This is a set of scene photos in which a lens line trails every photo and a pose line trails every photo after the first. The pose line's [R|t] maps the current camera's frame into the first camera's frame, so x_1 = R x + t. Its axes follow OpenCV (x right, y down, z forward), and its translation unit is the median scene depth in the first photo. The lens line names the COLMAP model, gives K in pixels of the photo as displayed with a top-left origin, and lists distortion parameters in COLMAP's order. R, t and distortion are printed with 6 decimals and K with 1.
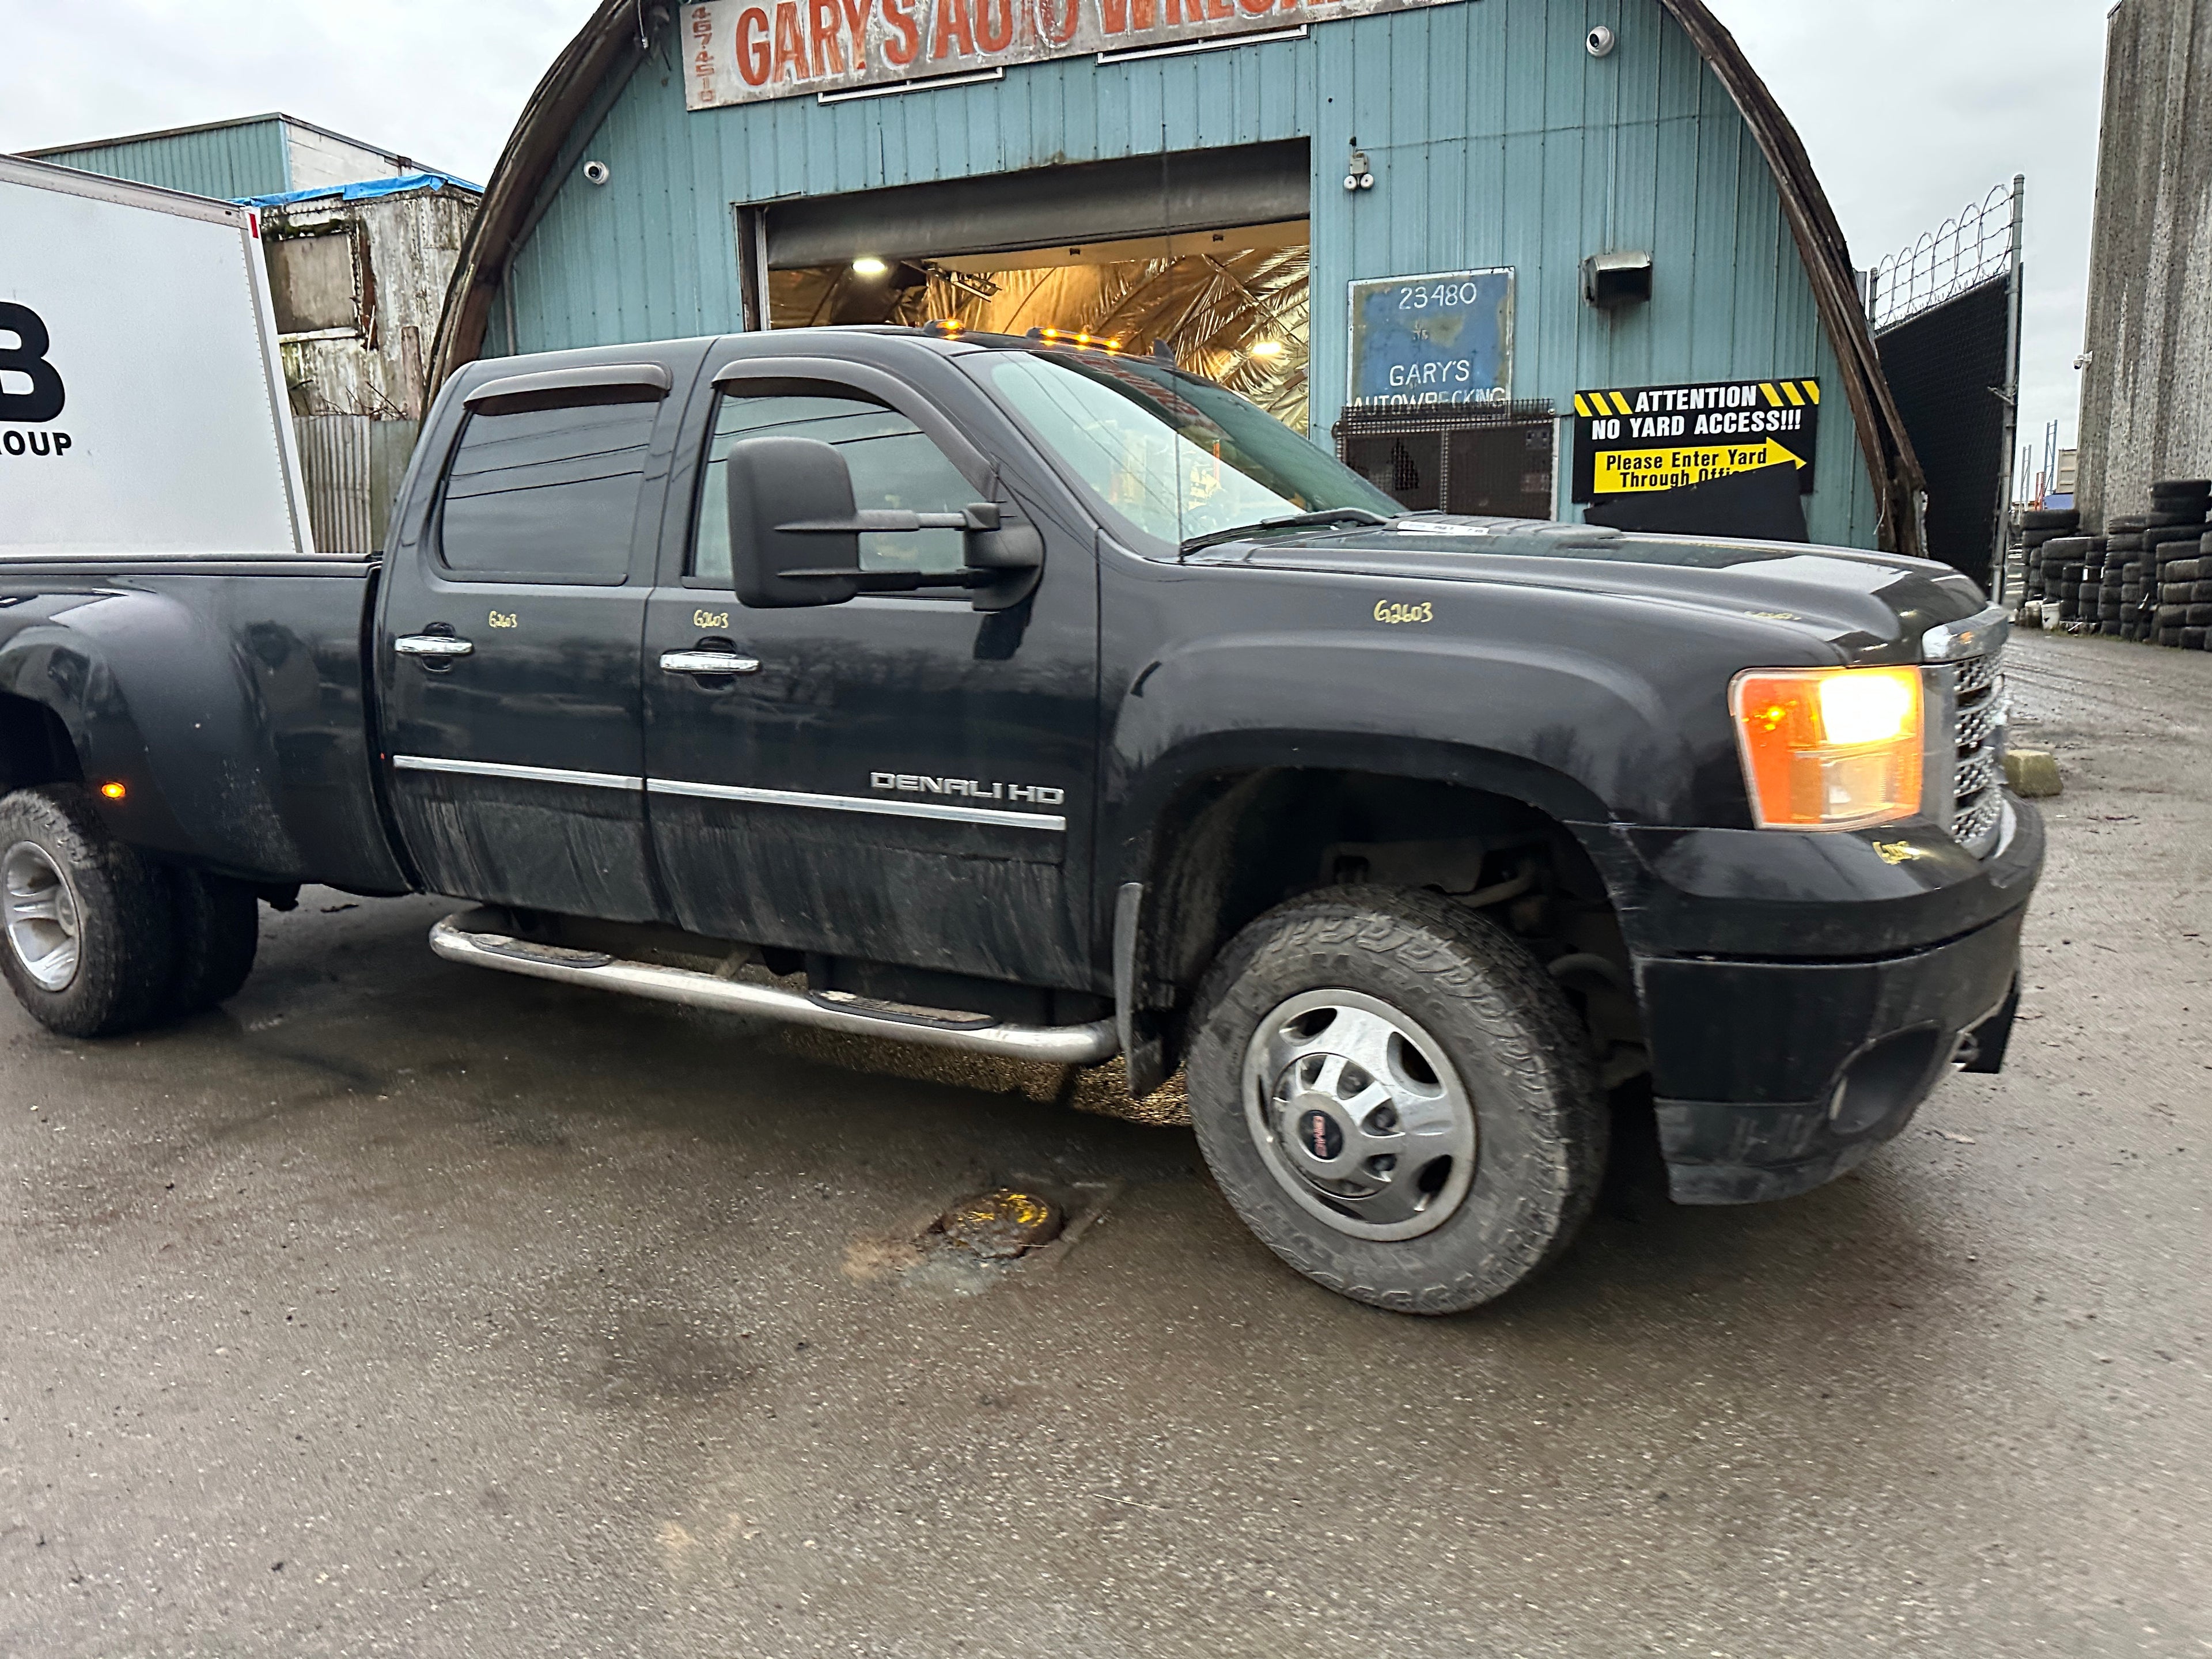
lens RADIAL K [[1555.2, 0, 1087.2], [0, 1555.2, 834.7], [0, 0, 1]] dist [0.093859, -0.159046]
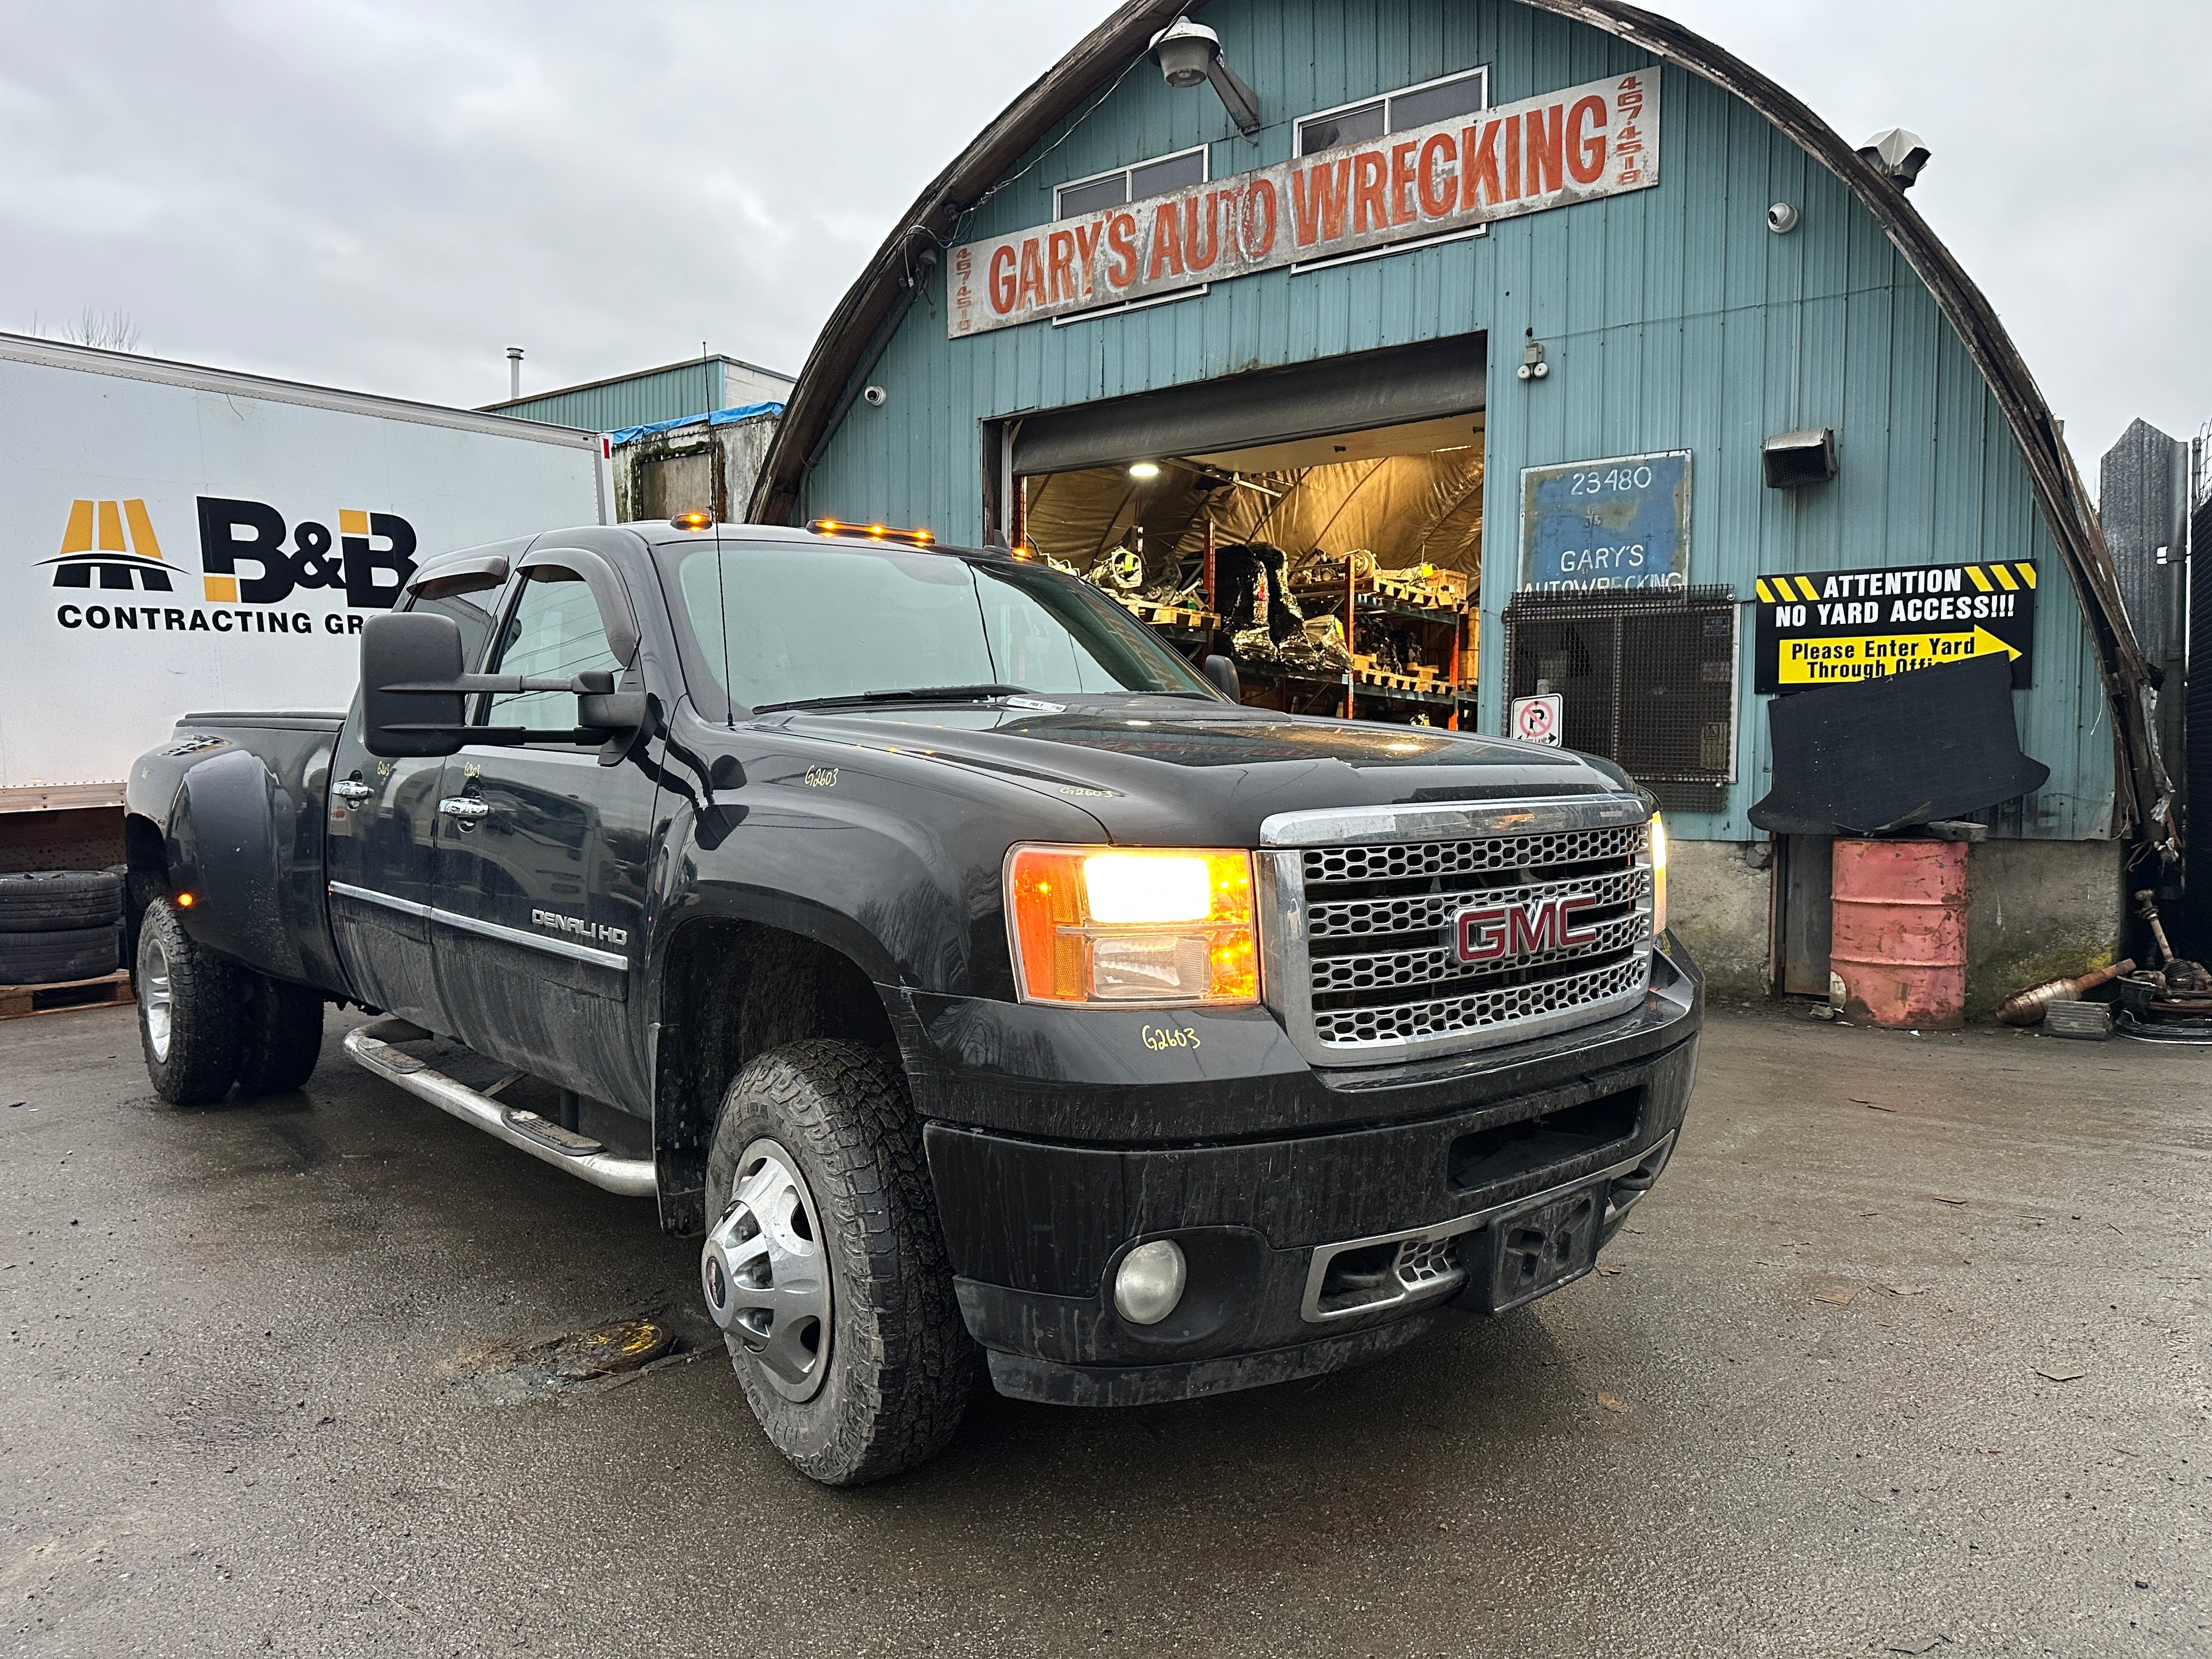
lens RADIAL K [[1555.2, 0, 1087.2], [0, 1555.2, 834.7], [0, 0, 1]] dist [0.093859, -0.159046]
pose [[0.953206, 0.043224, -0.299217, 0.221487], [-0.077644, 0.991530, -0.104112, -0.002767], [0.292183, 0.122473, 0.948488, 0.021014]]
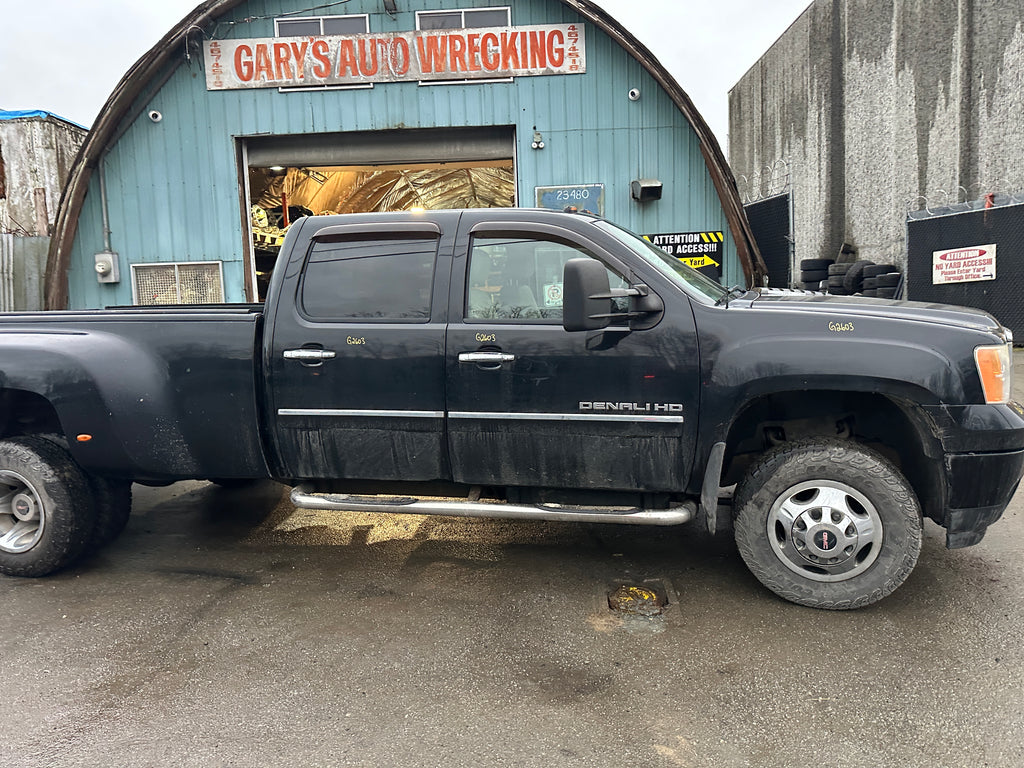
lens RADIAL K [[720.8, 0, 513.0], [0, 720.8, 380.8], [0, 0, 1]] dist [0.035994, -0.034783]
pose [[0.951253, -0.043770, 0.305289, -0.213323], [0.063855, 0.996380, -0.056113, -0.007564], [-0.301728, 0.072872, 0.950605, 0.016980]]
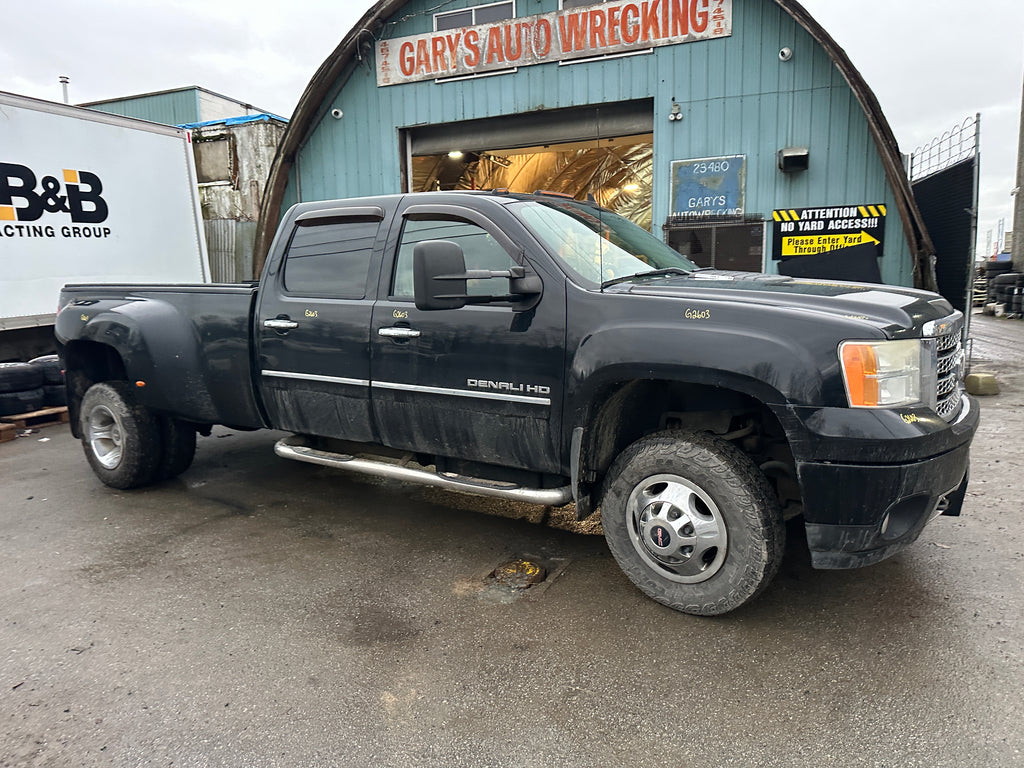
lens RADIAL K [[718.4, 0, 514.9], [0, 718.4, 388.7], [0, 0, 1]] dist [0.072593, -0.103481]
pose [[0.999043, 0.010630, -0.042426, -0.008040], [-0.011715, 0.999608, -0.025423, 0.000351], [0.042139, 0.025896, 0.998776, -0.030831]]
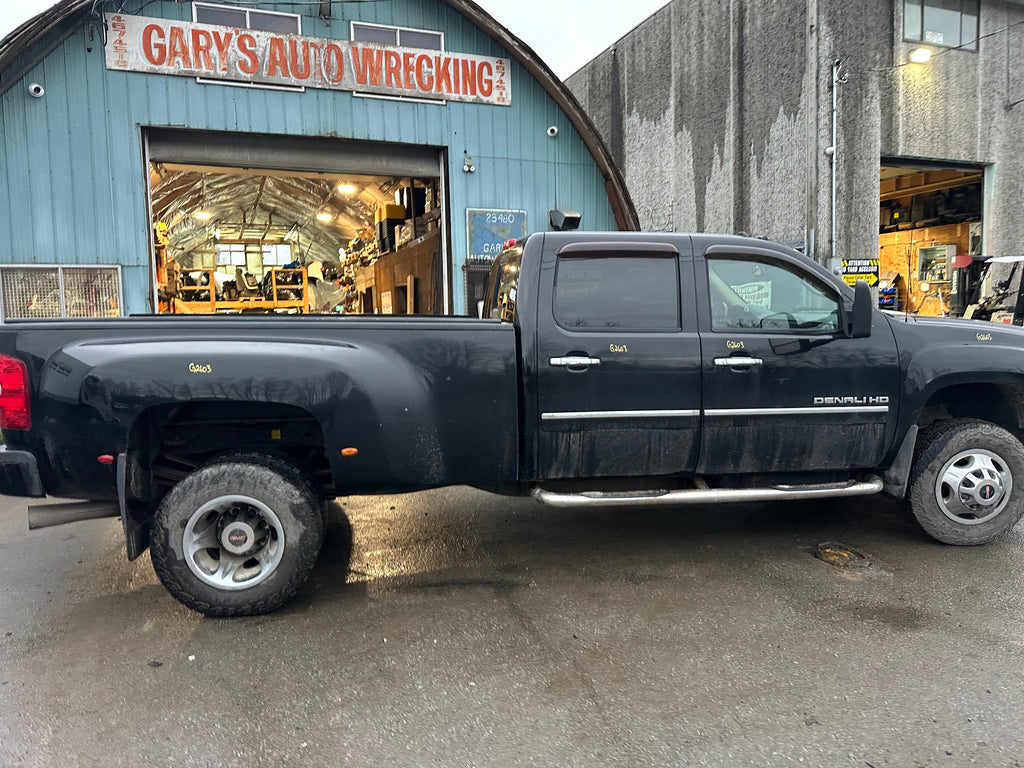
lens RADIAL K [[722.5, 0, 515.1], [0, 722.5, 380.9], [0, 0, 1]] dist [0.039972, -0.043777]
pose [[0.761516, -0.049365, 0.646264, -0.531508], [0.106939, 0.993000, -0.050159, -0.024416], [-0.639264, 0.107307, 0.761464, 0.142041]]
